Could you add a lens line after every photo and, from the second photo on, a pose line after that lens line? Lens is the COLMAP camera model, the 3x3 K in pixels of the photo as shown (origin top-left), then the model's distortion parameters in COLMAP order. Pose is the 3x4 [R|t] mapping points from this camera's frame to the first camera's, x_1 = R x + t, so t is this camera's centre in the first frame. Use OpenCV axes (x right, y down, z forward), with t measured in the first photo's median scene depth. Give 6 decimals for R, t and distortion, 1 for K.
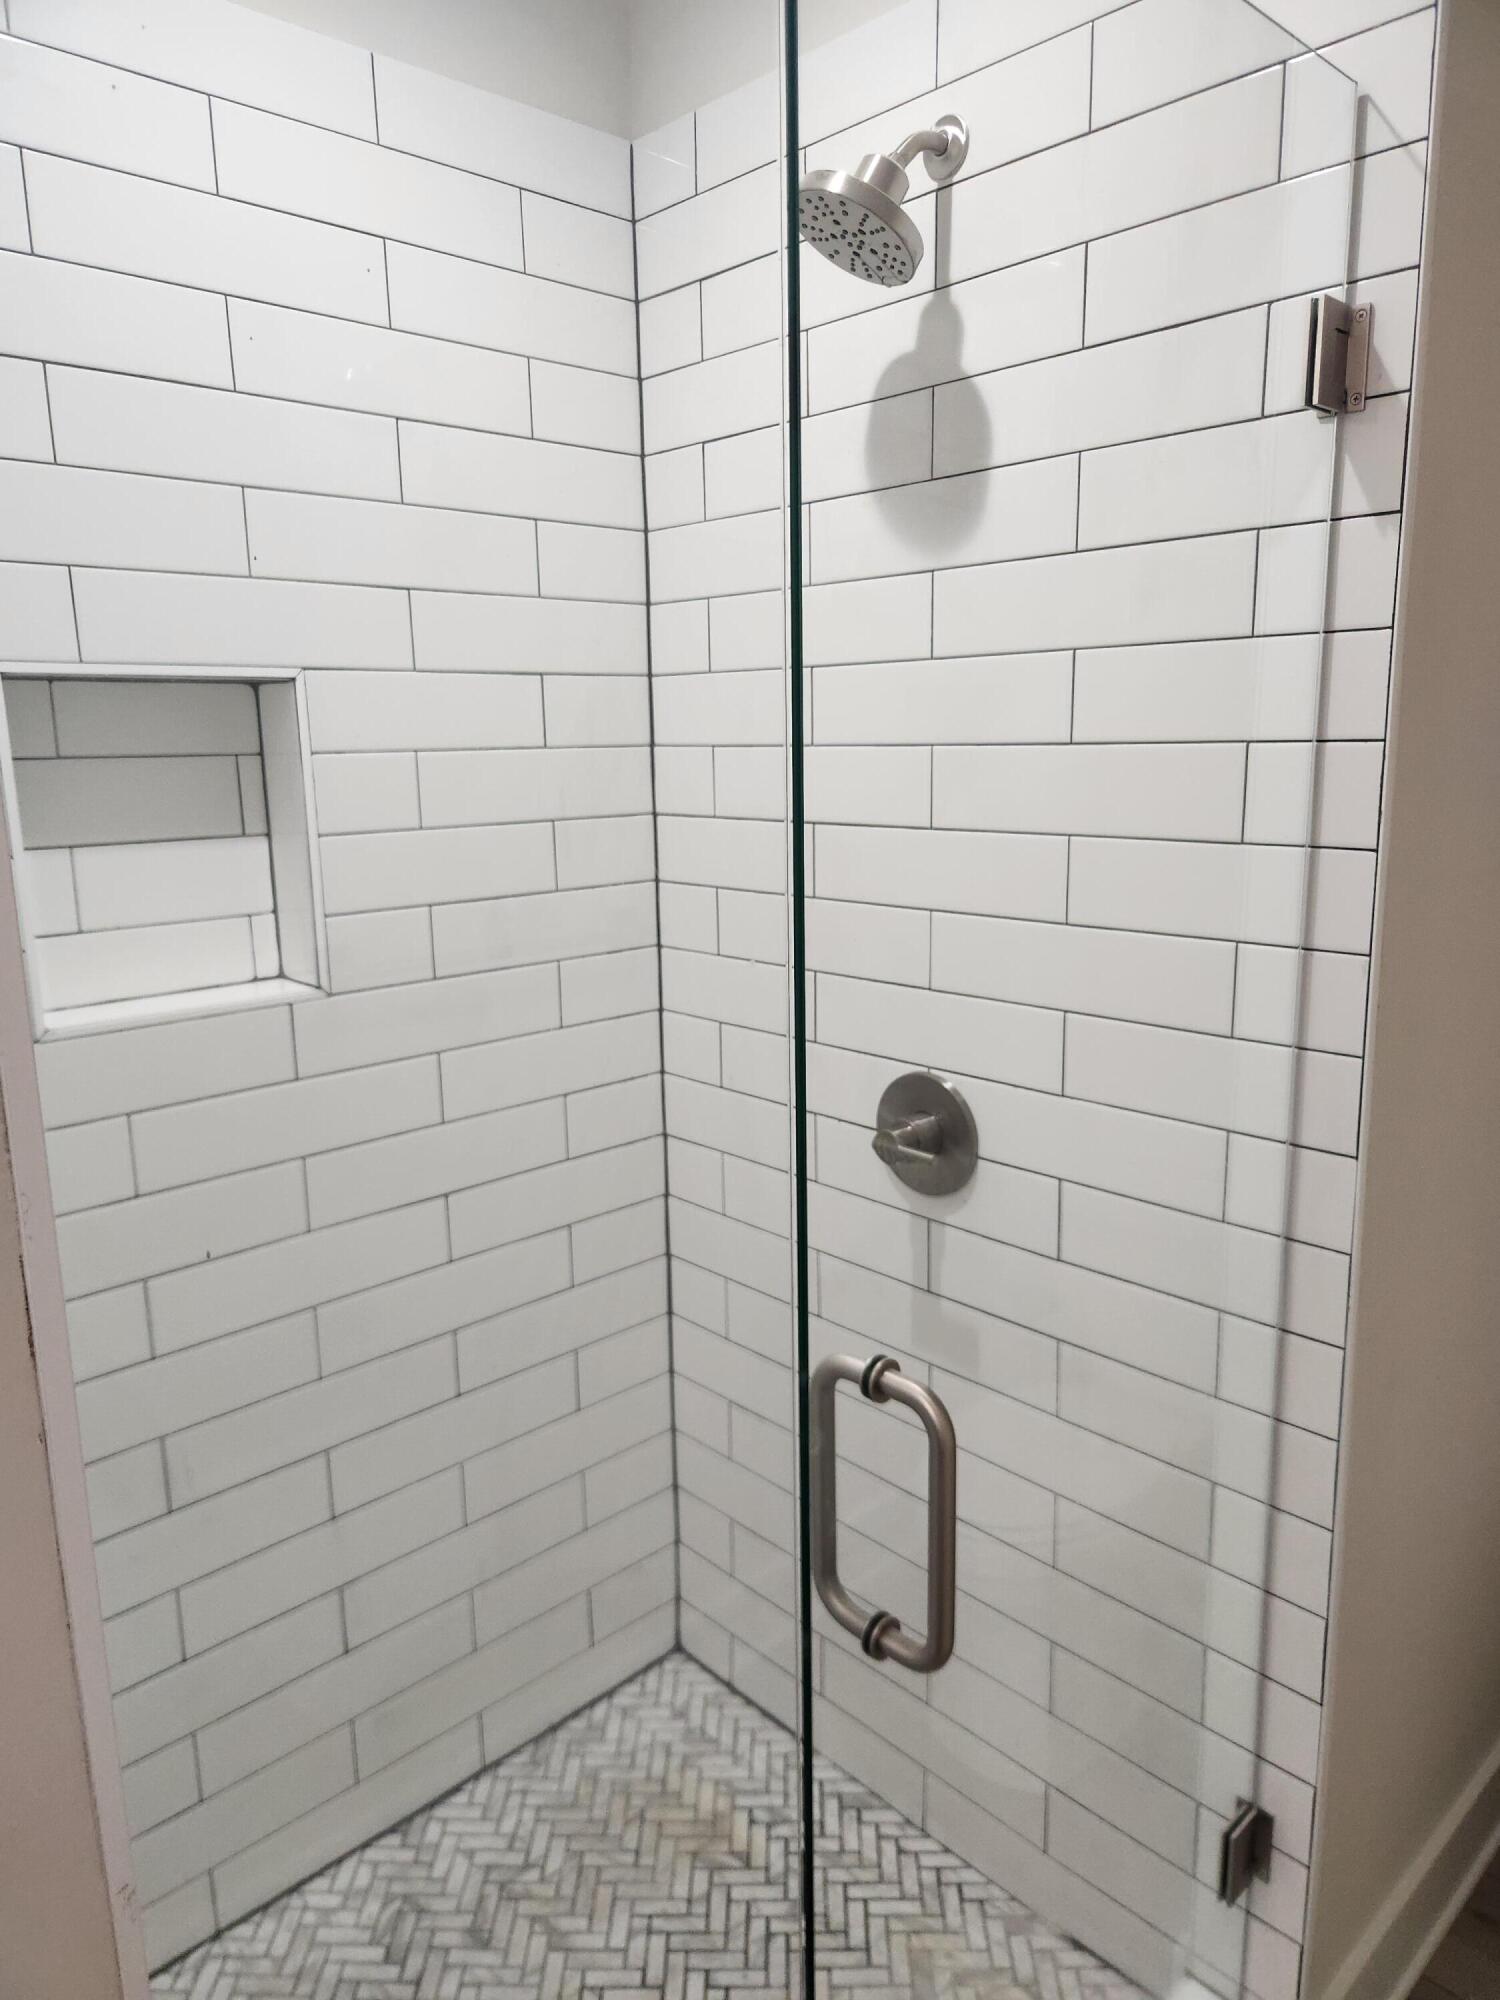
lens RADIAL K [[1356.5, 0, 750.0], [0, 1356.5, 1000.0], [0, 0, 1]] dist [0.050046, -0.052646]
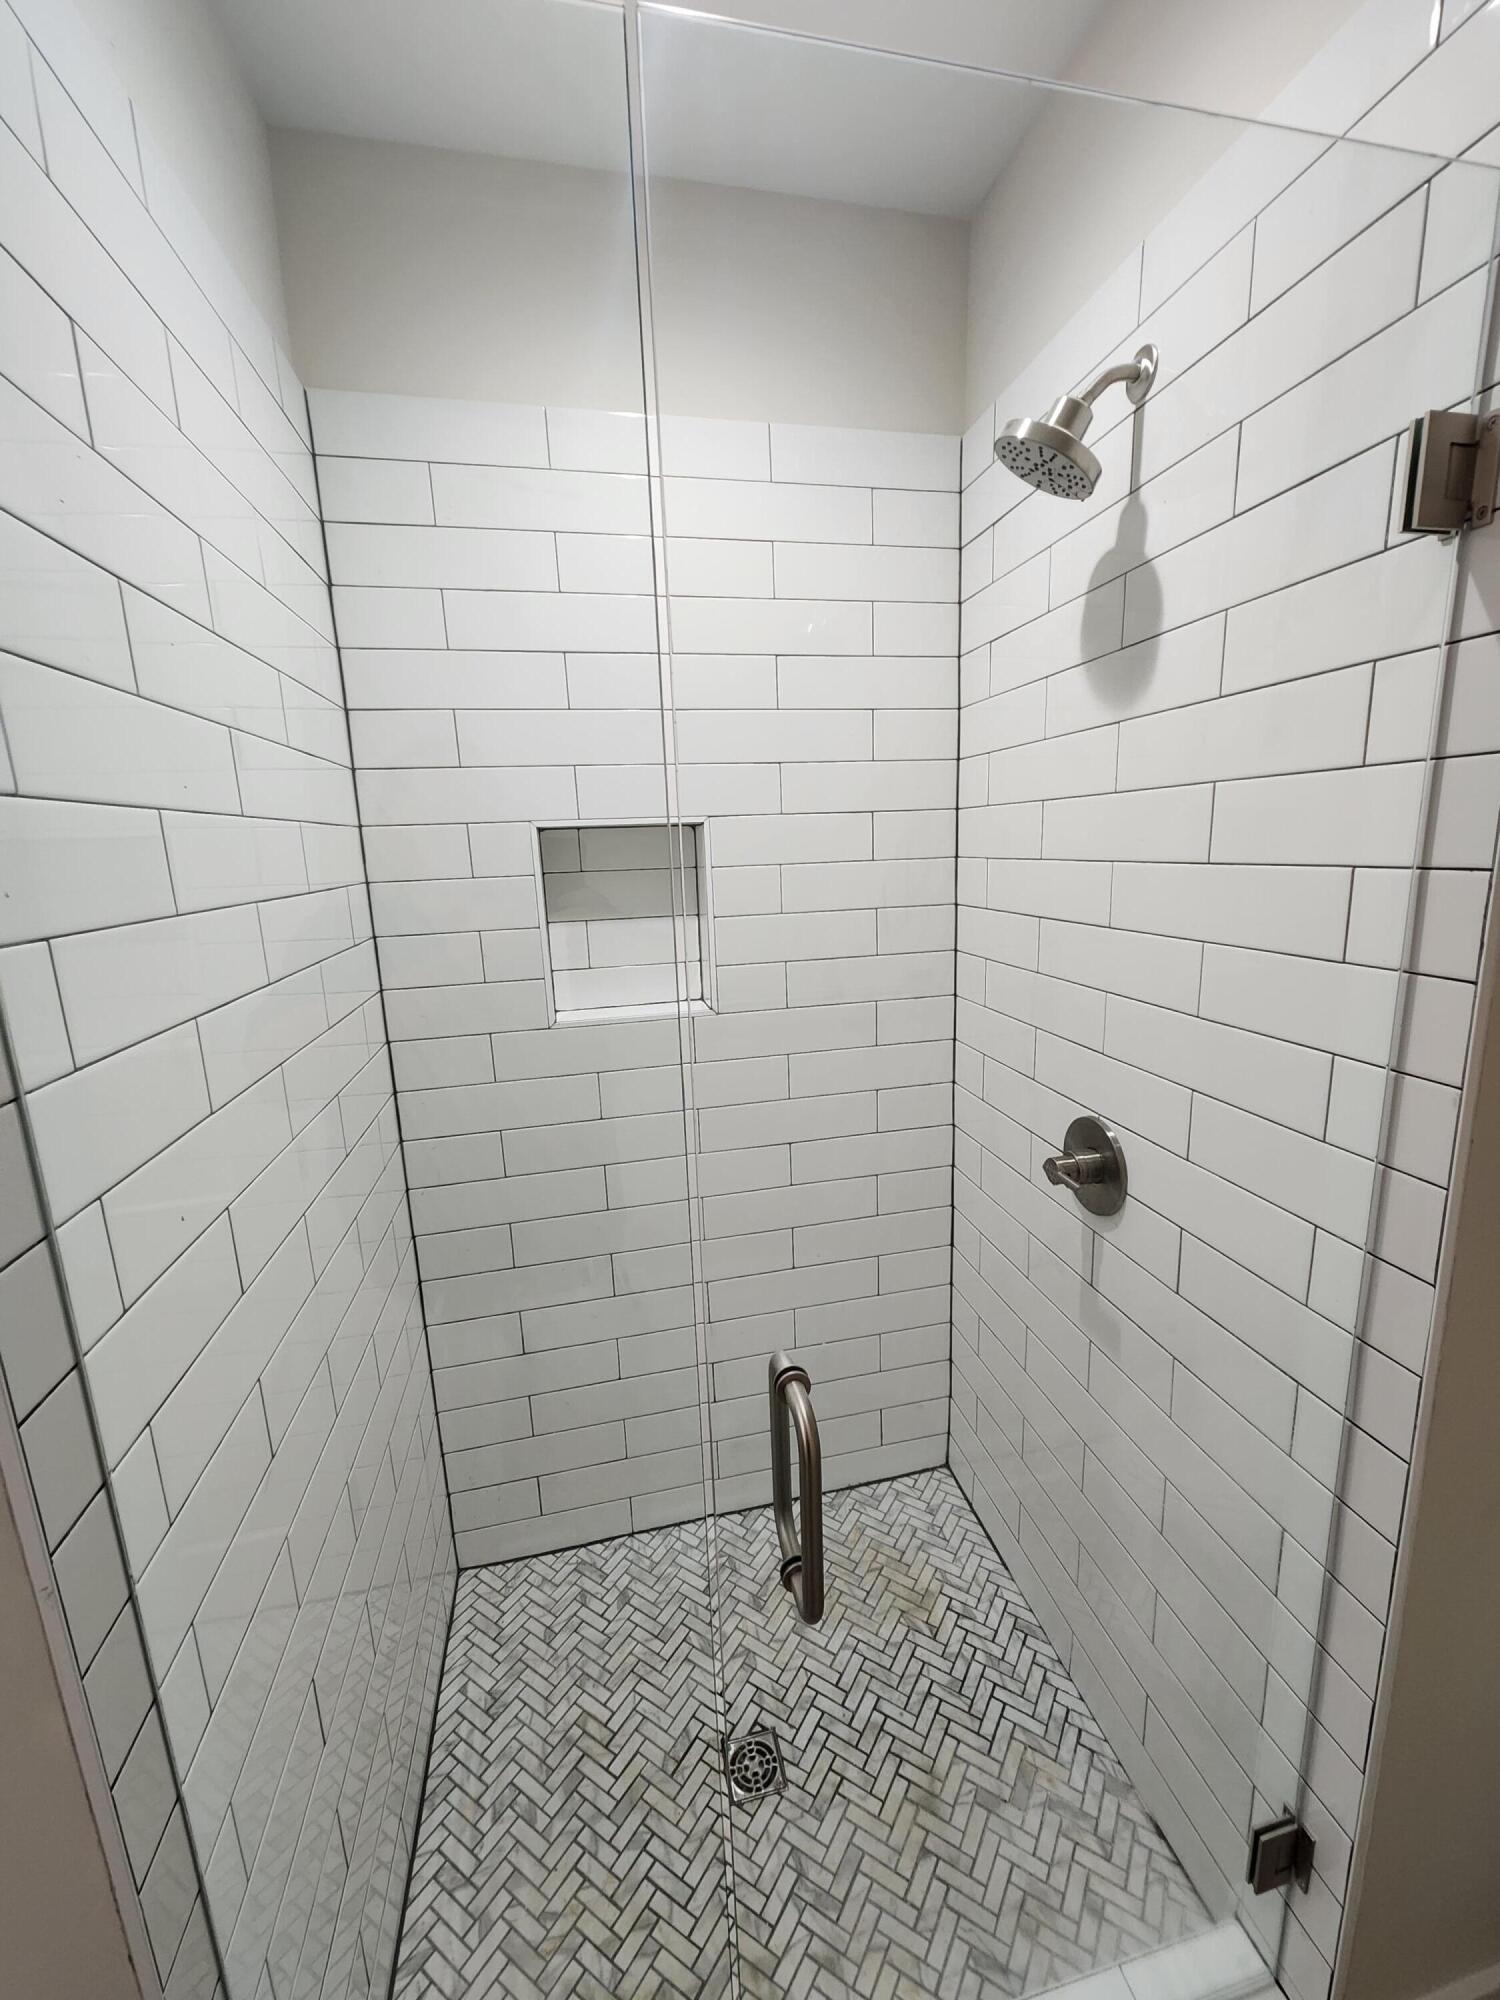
lens RADIAL K [[810.4, 0, 759.8], [0, 810.4, 1010.1], [0, 0, 1]] dist [-0.002420, 0.000237]
pose [[0.858478, 0.090063, -0.504881, 0.234139], [-0.078876, 0.995933, 0.043542, -0.056153], [0.506749, 0.002443, 0.862090, 0.186634]]
